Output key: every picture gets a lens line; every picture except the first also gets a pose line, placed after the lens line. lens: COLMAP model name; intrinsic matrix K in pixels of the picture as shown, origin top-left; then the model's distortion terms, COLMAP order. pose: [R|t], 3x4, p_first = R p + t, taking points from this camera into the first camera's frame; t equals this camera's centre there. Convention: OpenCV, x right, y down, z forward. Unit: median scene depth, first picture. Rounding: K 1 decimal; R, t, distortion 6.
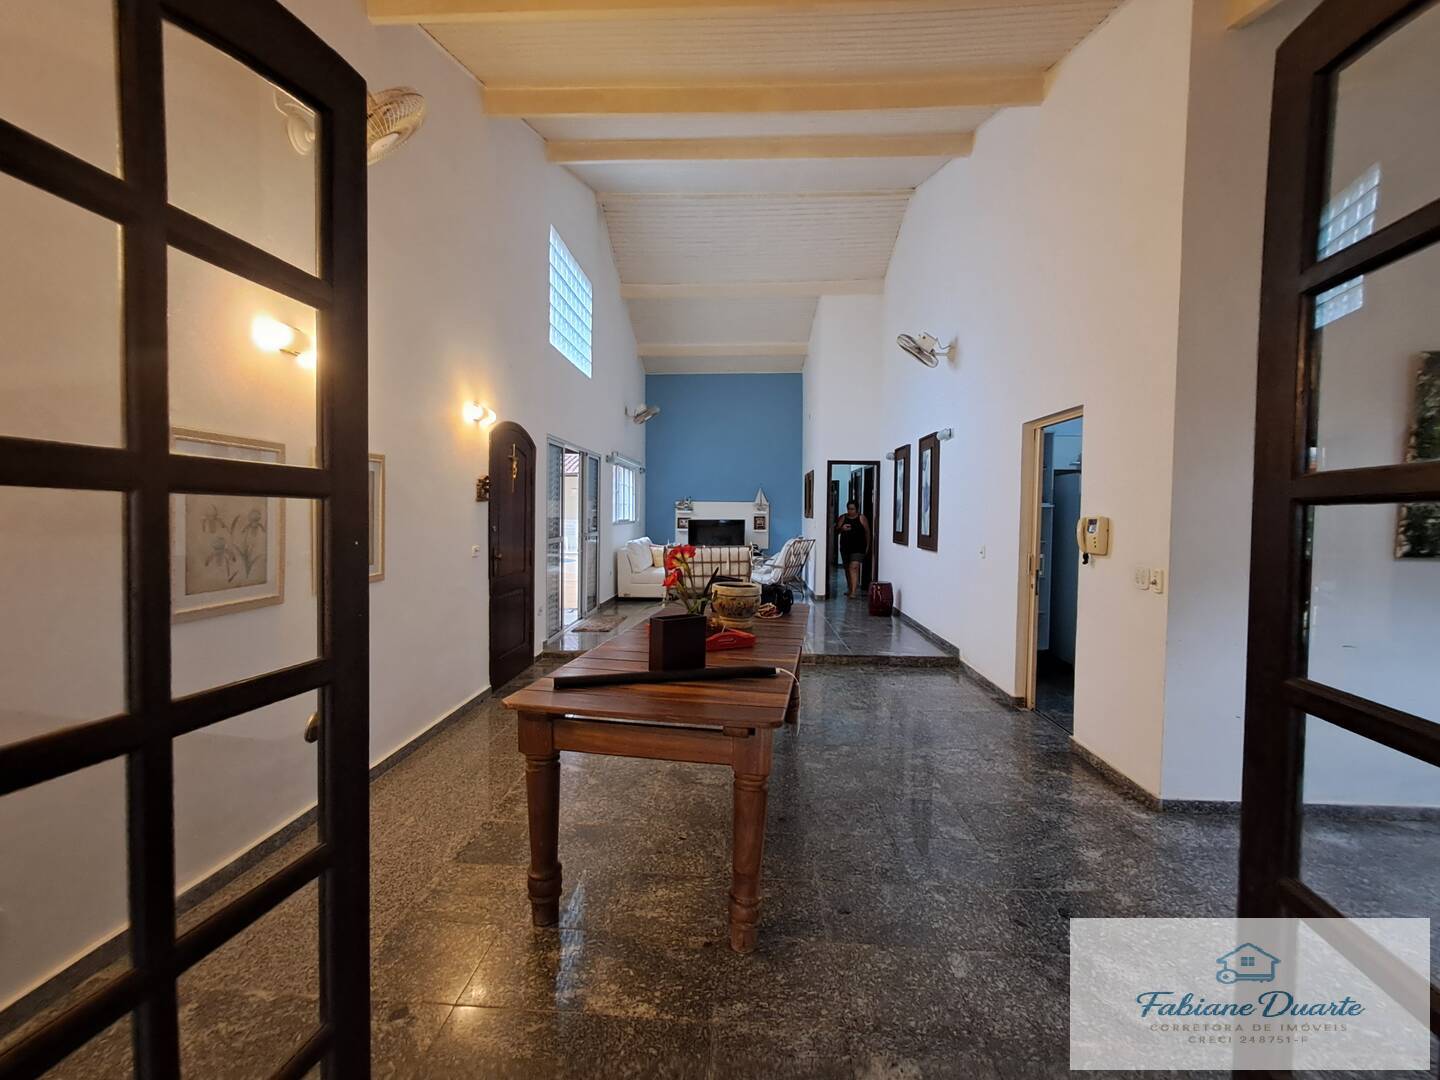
lens RADIAL K [[654.1, 0, 715.4], [0, 654.1, 534.9], [0, 0, 1]] dist [-0.013688, 0.012944]
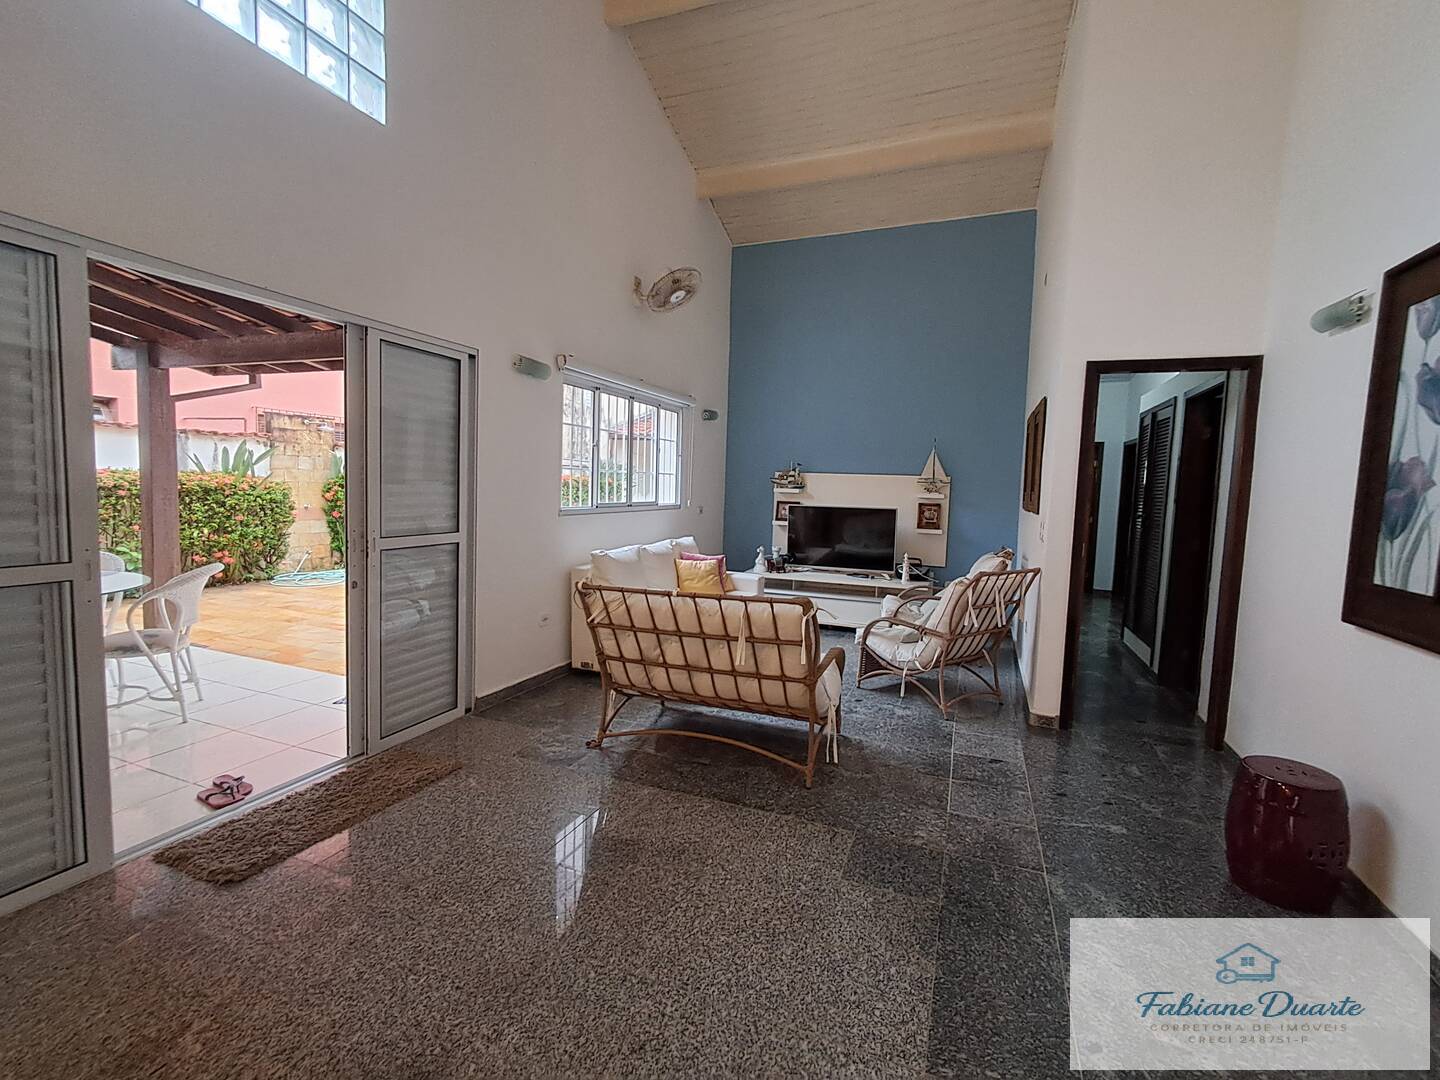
lens RADIAL K [[671.9, 0, 696.6], [0, 671.9, 536.0], [0, 0, 1]] dist [-0.013455, 0.014815]
pose [[0.940656, 0.047502, -0.336022, 0.079940], [-0.035911, 0.998529, 0.040630, -0.018997], [0.337458, -0.026151, 0.940977, 0.474304]]
